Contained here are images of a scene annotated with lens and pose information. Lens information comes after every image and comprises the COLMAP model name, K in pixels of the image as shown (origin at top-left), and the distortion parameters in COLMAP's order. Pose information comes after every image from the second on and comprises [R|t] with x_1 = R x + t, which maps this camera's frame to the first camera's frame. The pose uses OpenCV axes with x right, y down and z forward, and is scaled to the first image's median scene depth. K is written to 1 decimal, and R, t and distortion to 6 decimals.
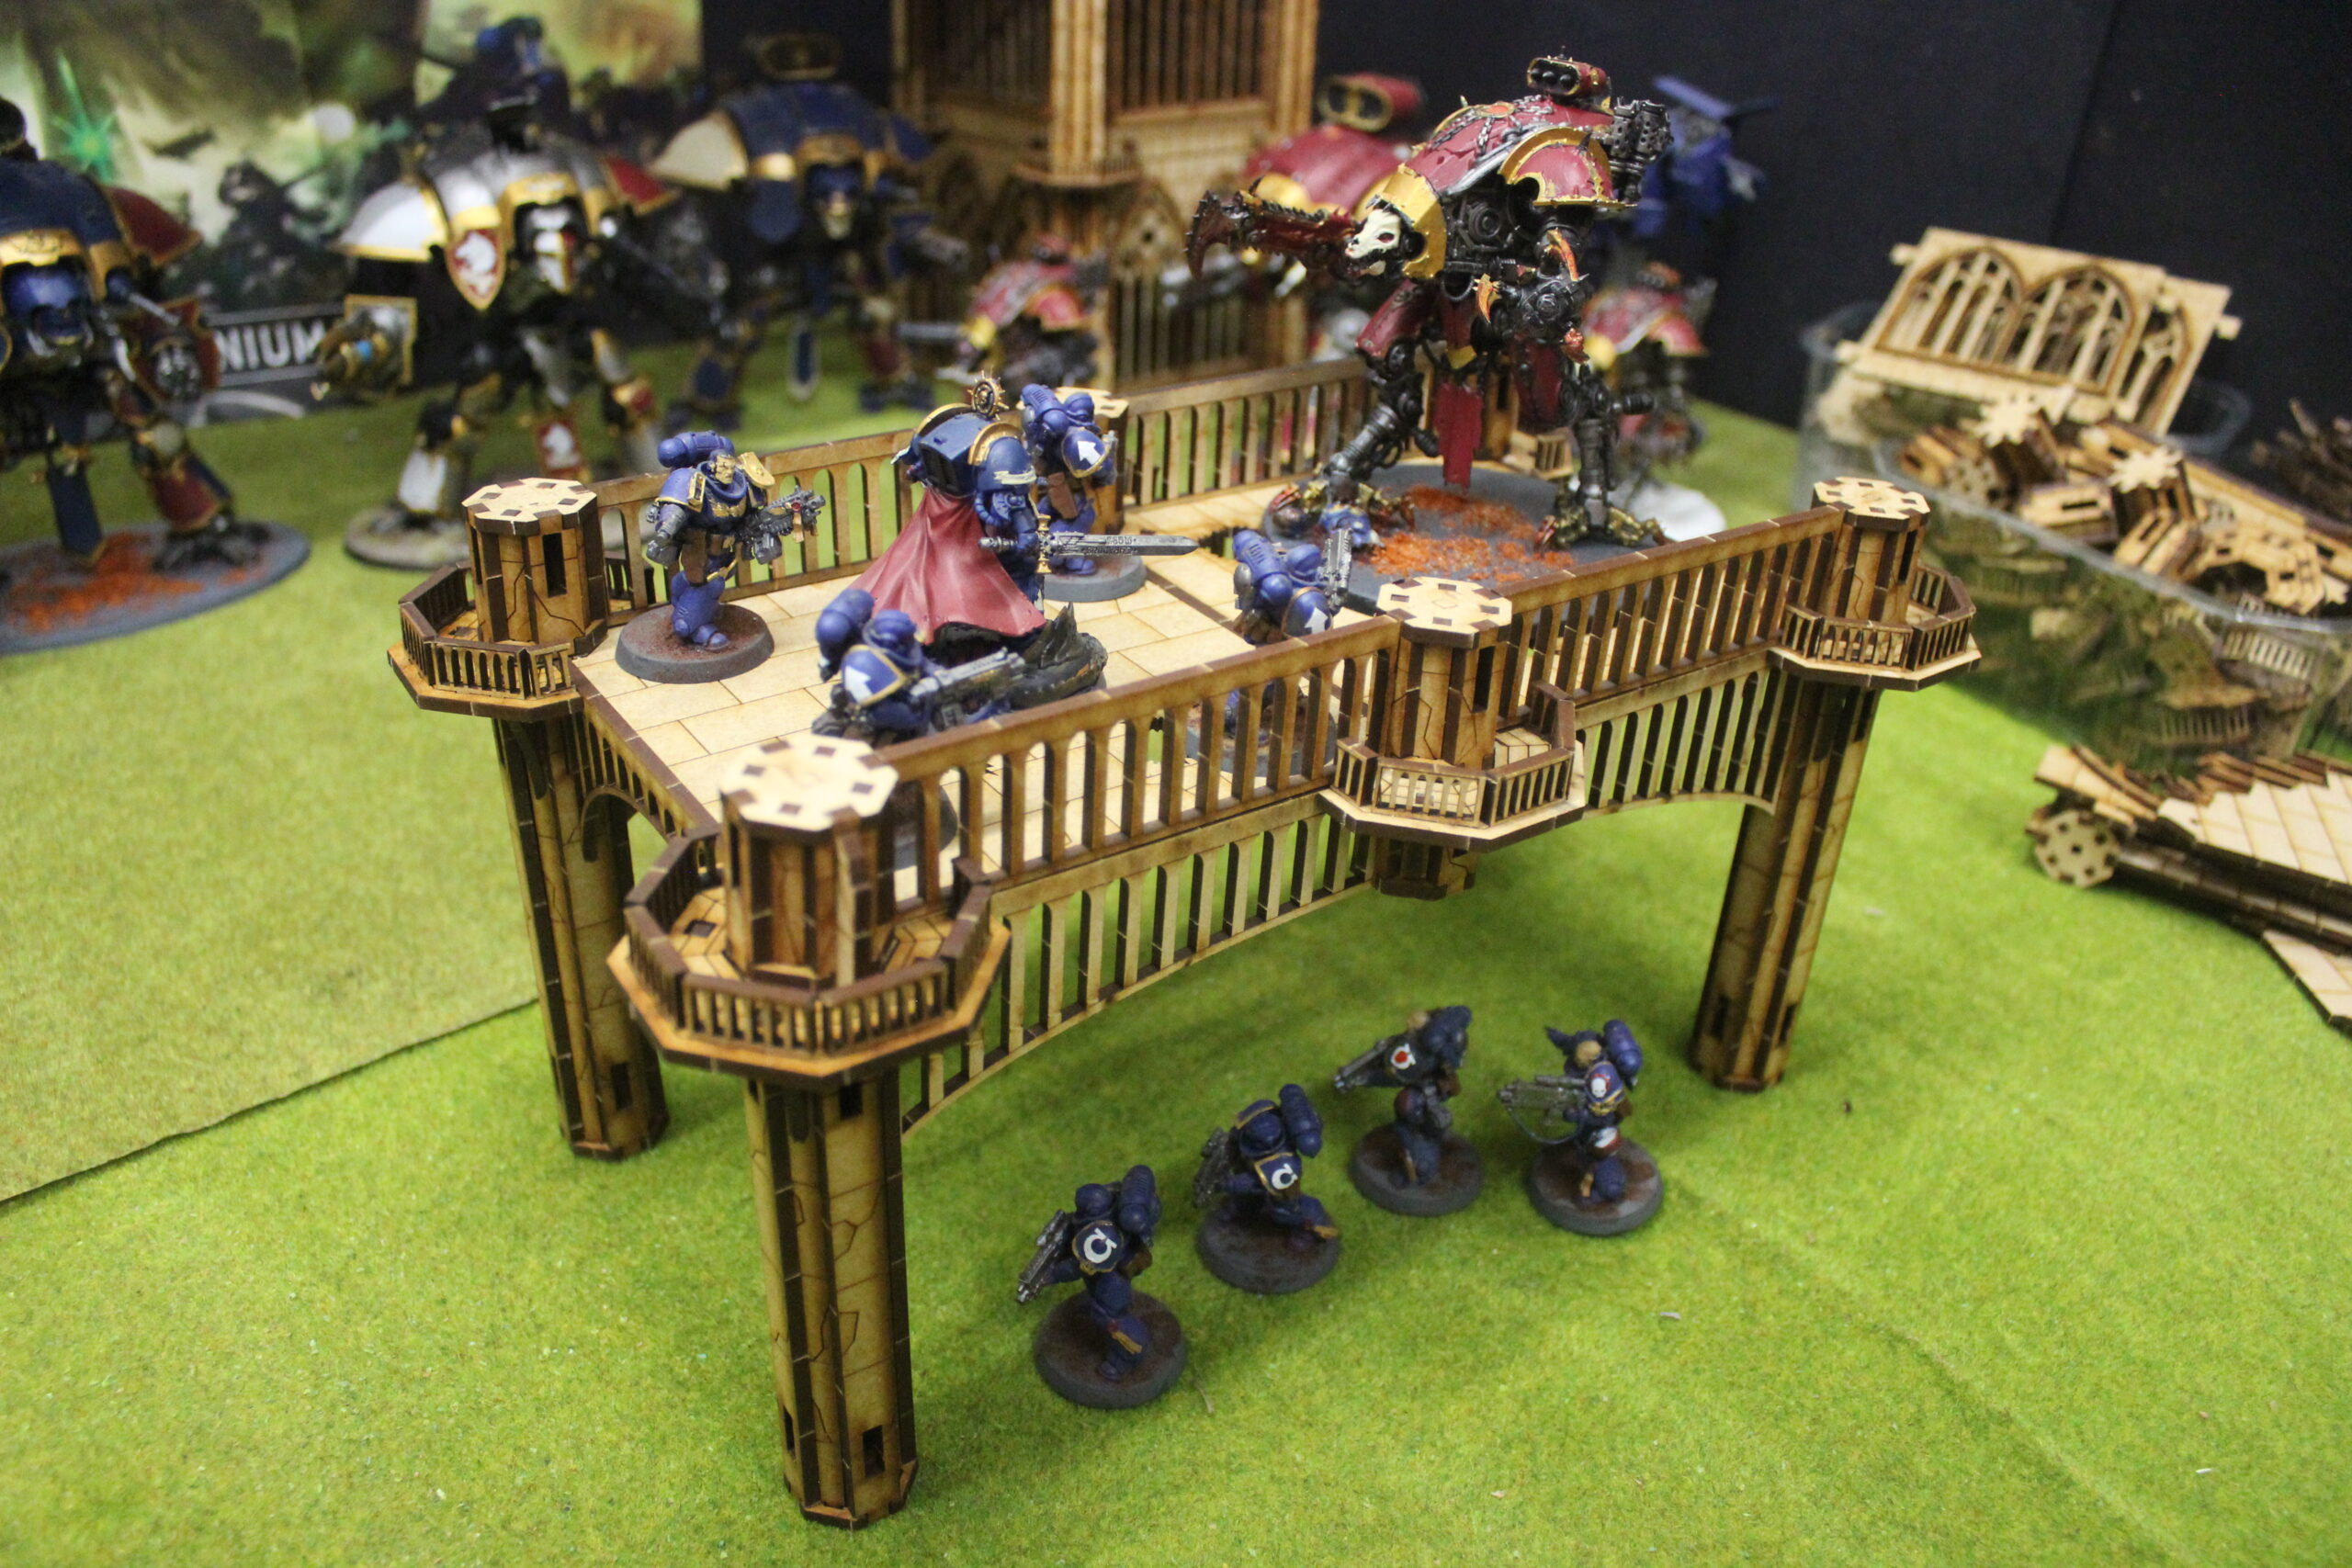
lens RADIAL K [[1890.9, 0, 1182.1], [0, 1890.9, 801.8], [0, 0, 1]] dist [-0.162530, 0.121905]
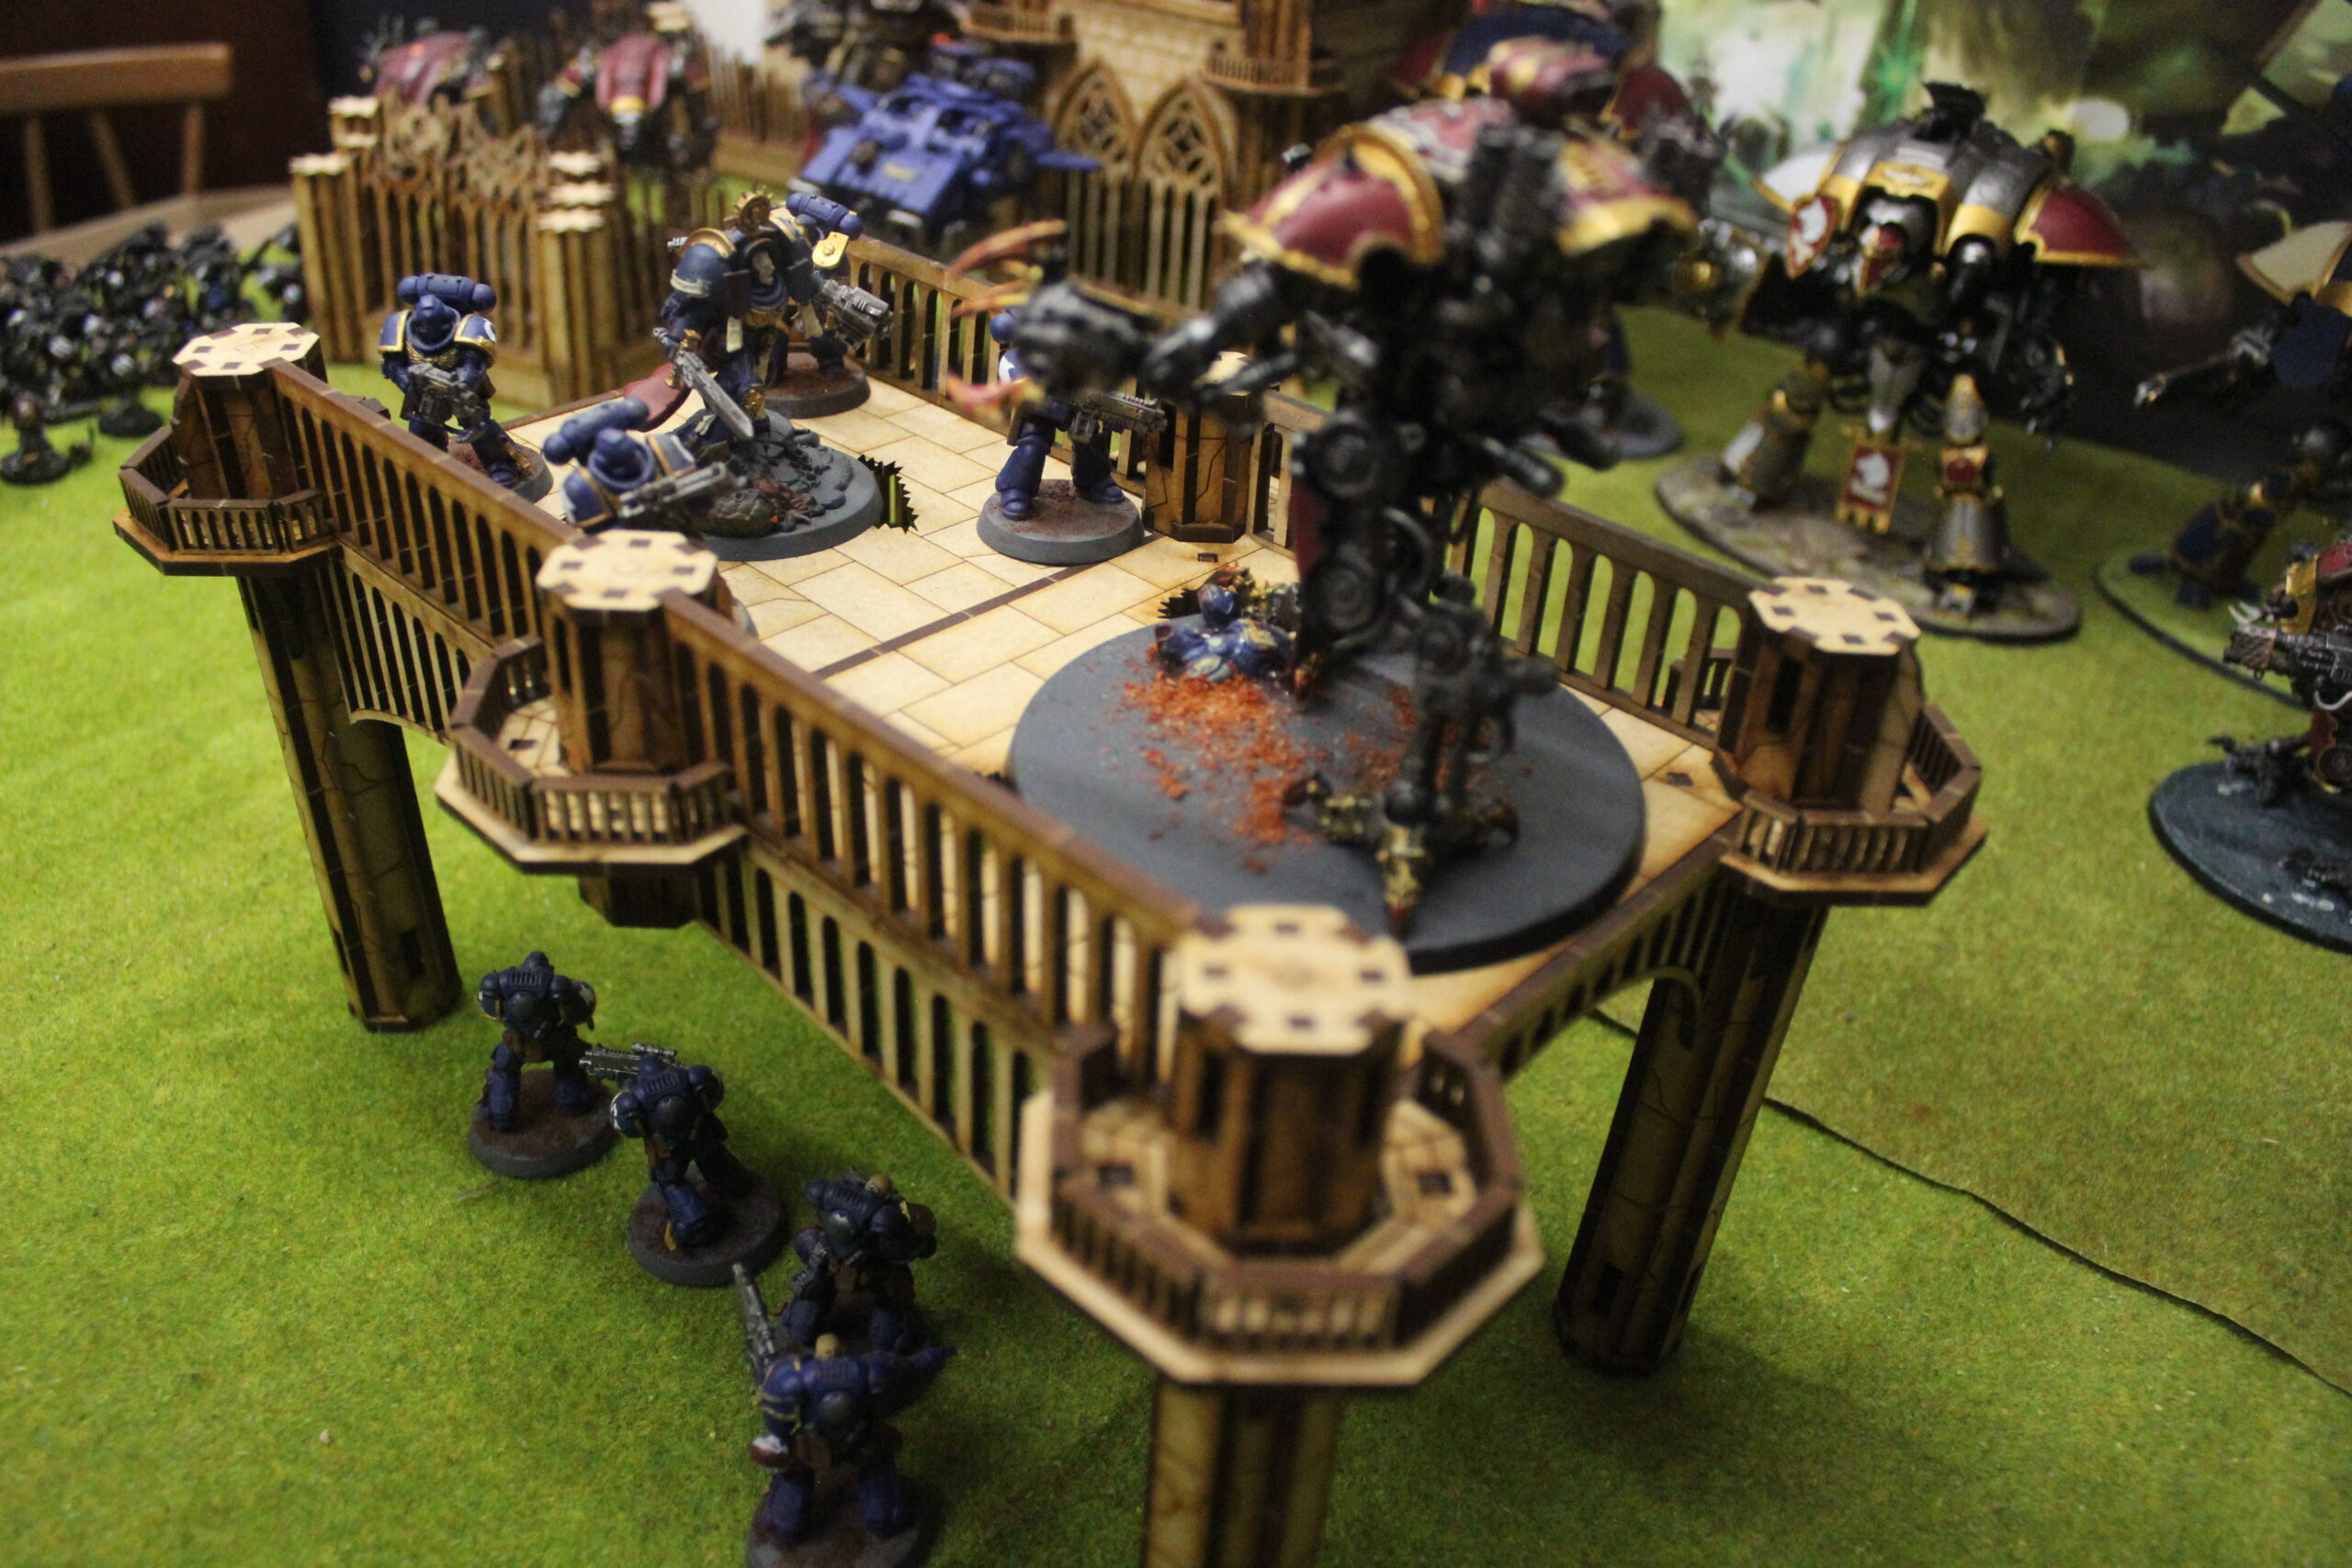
lens RADIAL K [[1895.0, 0, 1191.7], [0, 1895.0, 806.5], [0, 0, 1]] dist [-0.169445, 0.143820]
pose [[0.210803, 0.506510, -0.836068, 0.719243], [-0.534327, 0.775912, 0.335343, -0.333996], [0.818570, 0.376042, 0.434207, 0.711092]]
